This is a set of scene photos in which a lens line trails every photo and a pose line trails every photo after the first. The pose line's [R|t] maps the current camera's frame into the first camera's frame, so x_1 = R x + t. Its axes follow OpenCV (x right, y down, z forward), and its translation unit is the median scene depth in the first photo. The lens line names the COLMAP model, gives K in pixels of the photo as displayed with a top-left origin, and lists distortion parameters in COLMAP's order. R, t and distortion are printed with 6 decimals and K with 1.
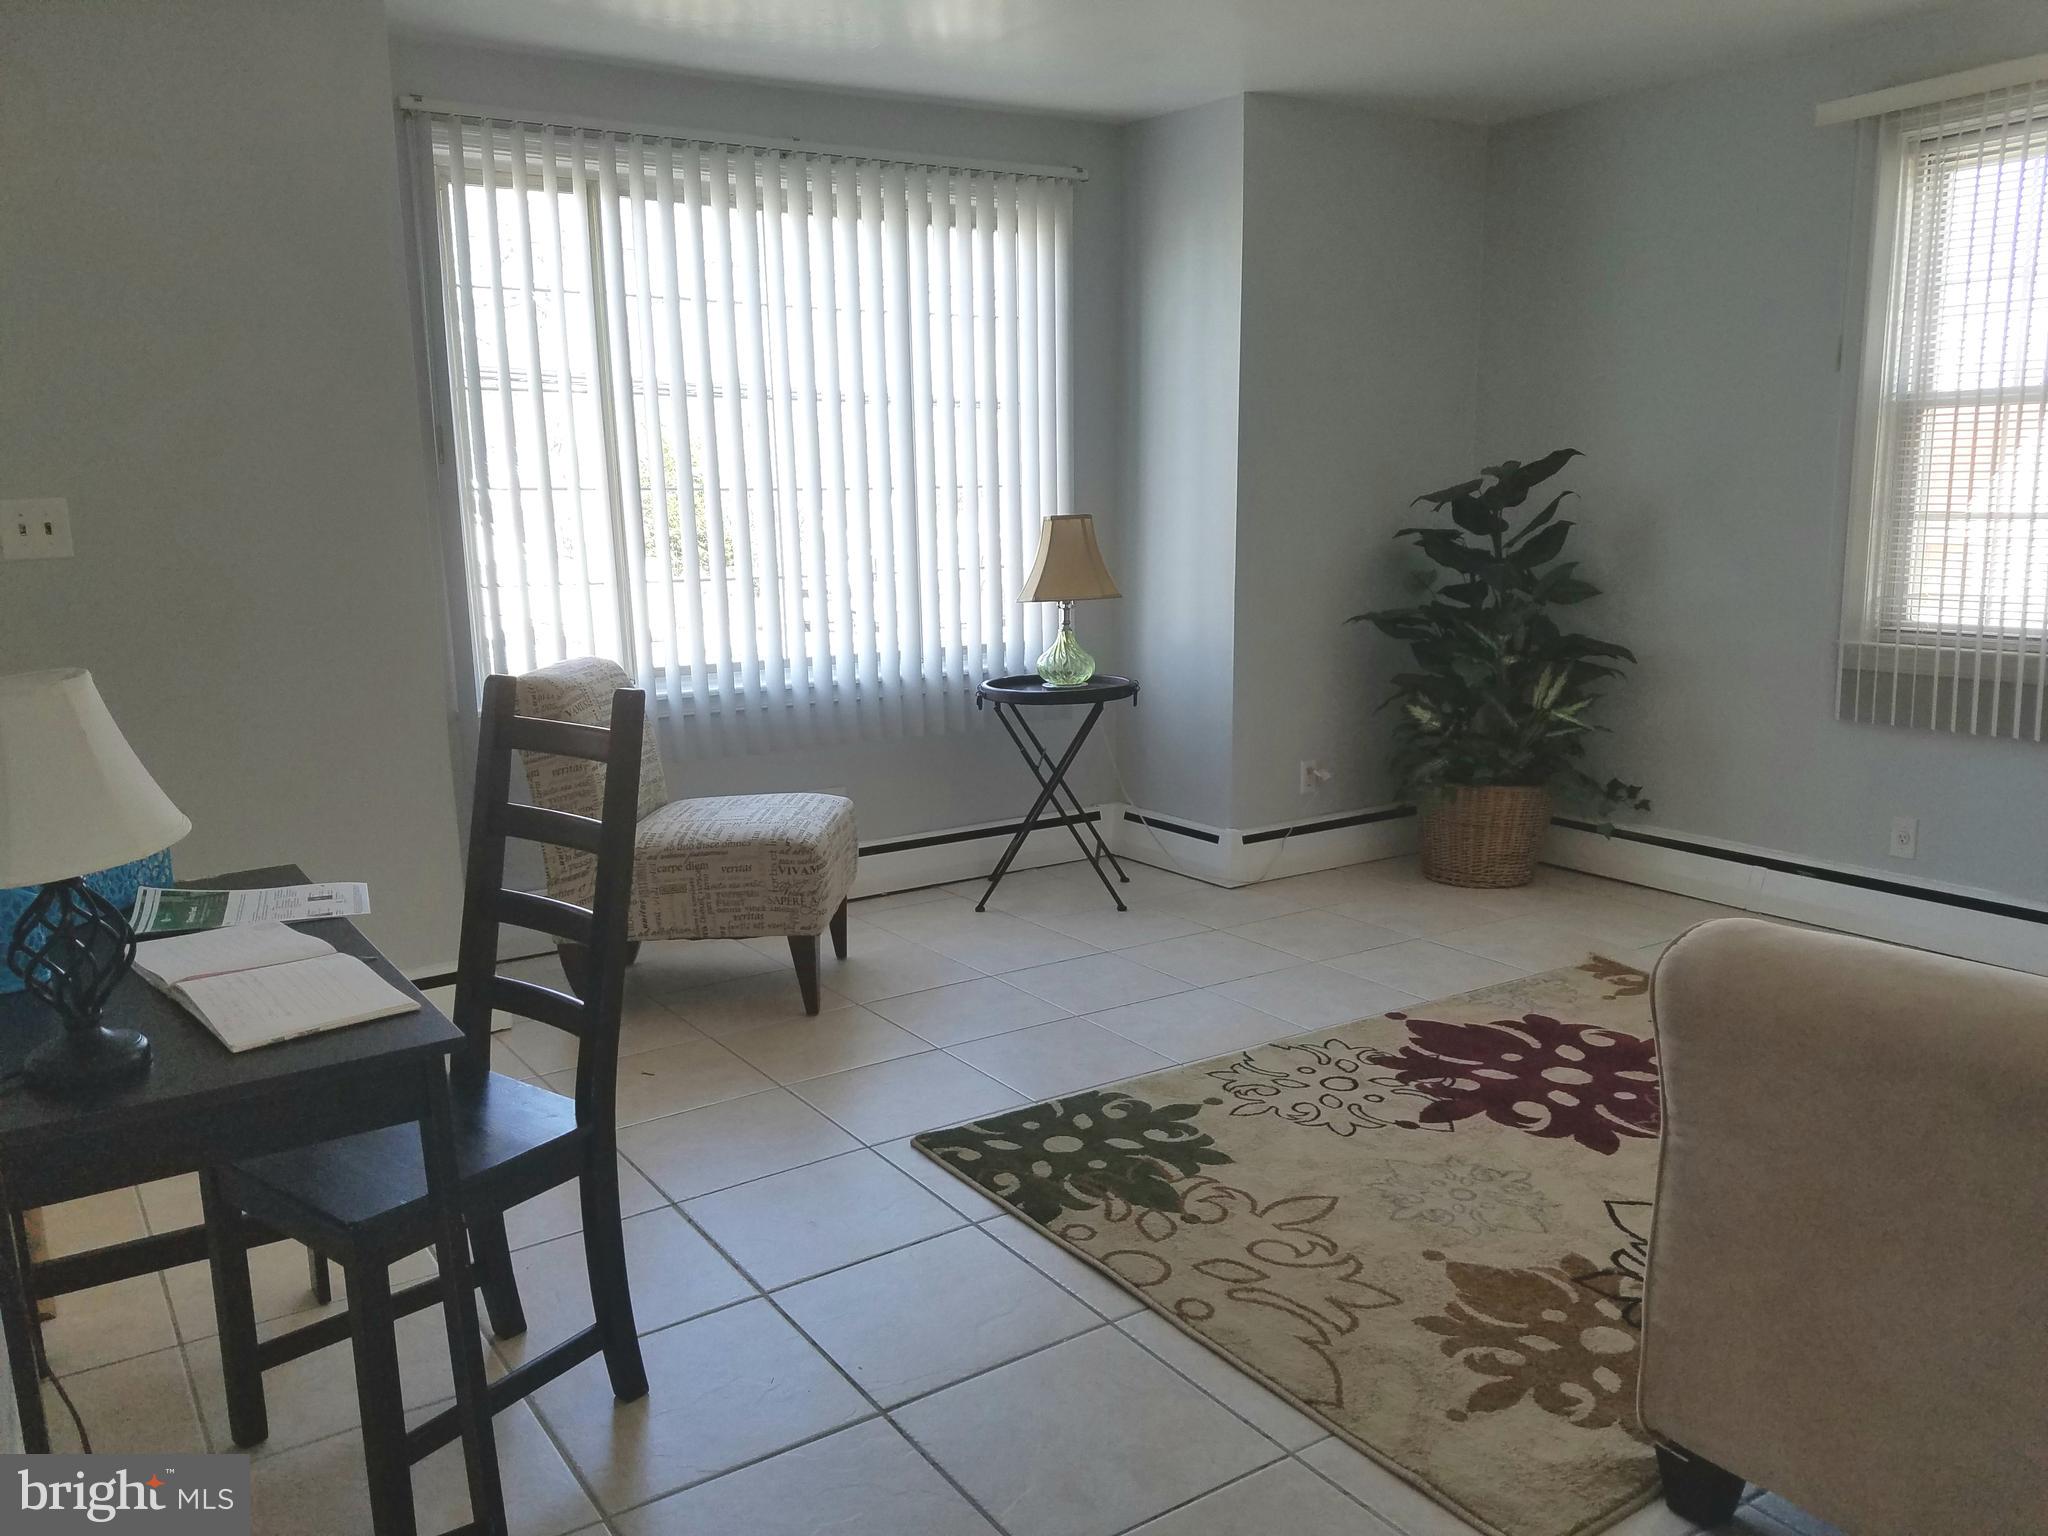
lens RADIAL K [[1569.8, 0, 1024.0], [0, 1569.8, 768.0], [0, 0, 1]] dist [0.296763, -0.415182]
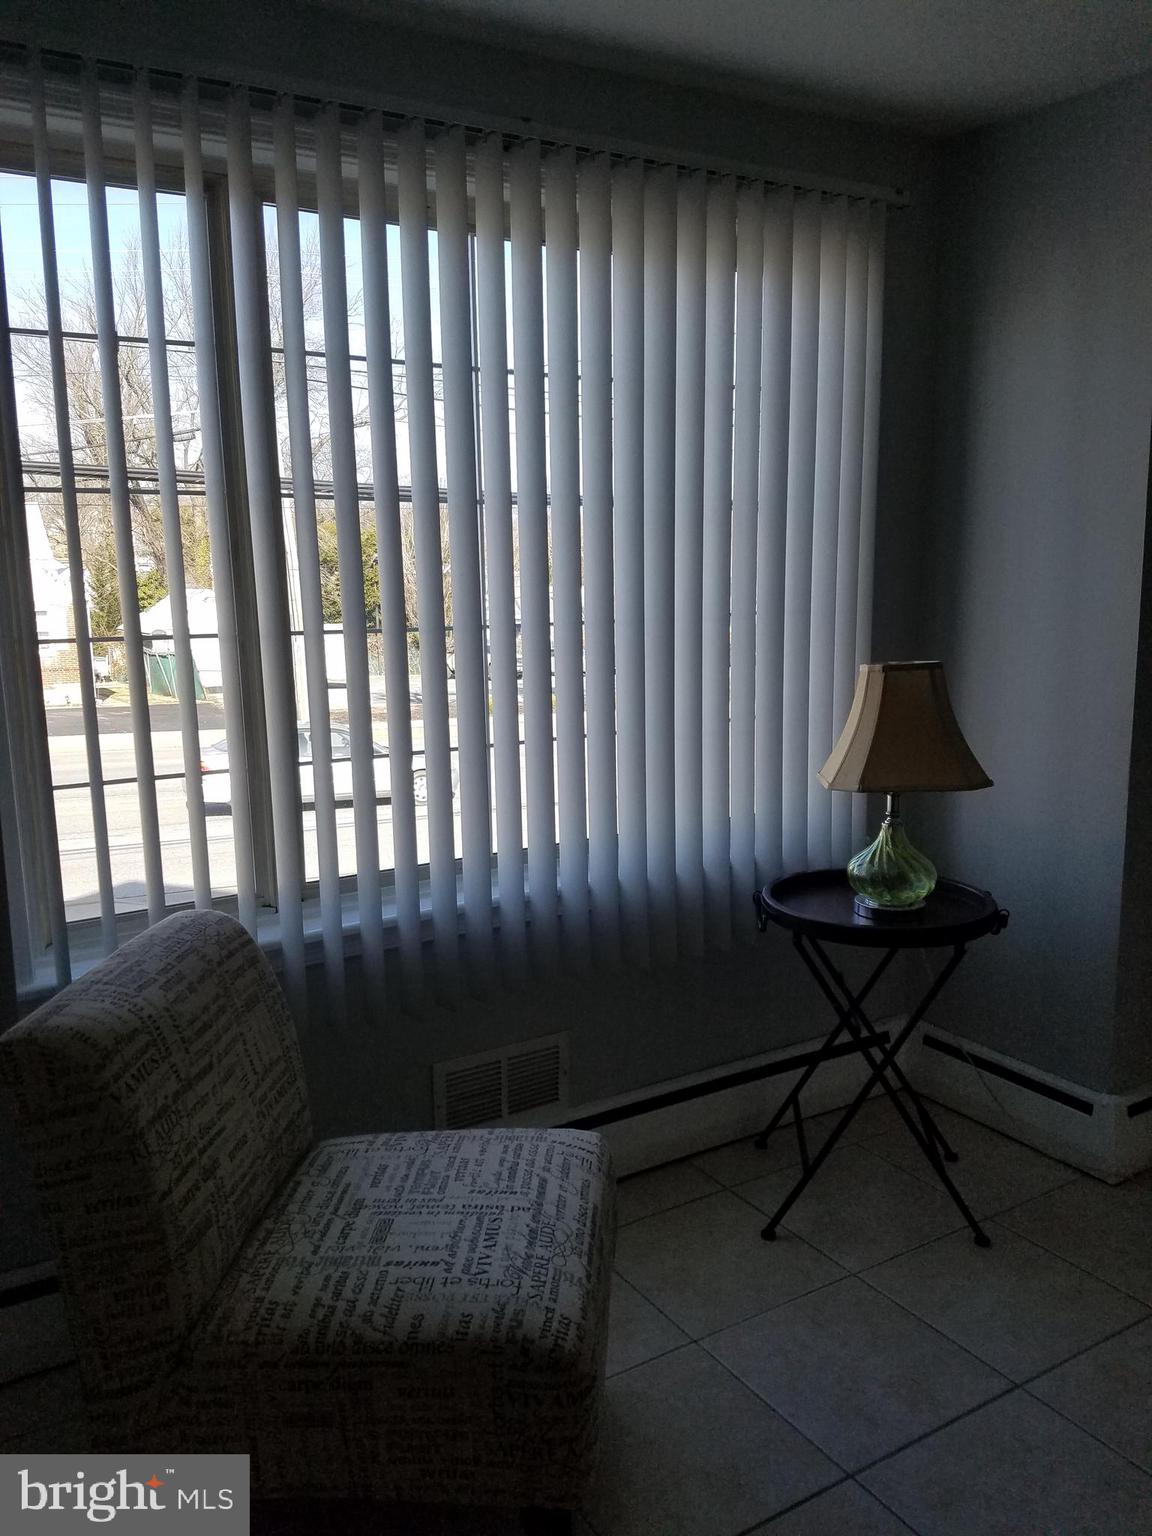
lens RADIAL K [[1177.4, 0, 632.1], [0, 1177.4, 725.6], [0, 0, 1]] dist [0.296763, -0.415182]
pose [[0.999889, 0.005076, 0.014027, -0.096407], [-0.004712, 0.999654, -0.025875, -0.117098], [-0.014154, 0.025806, 0.999567, 0.468917]]
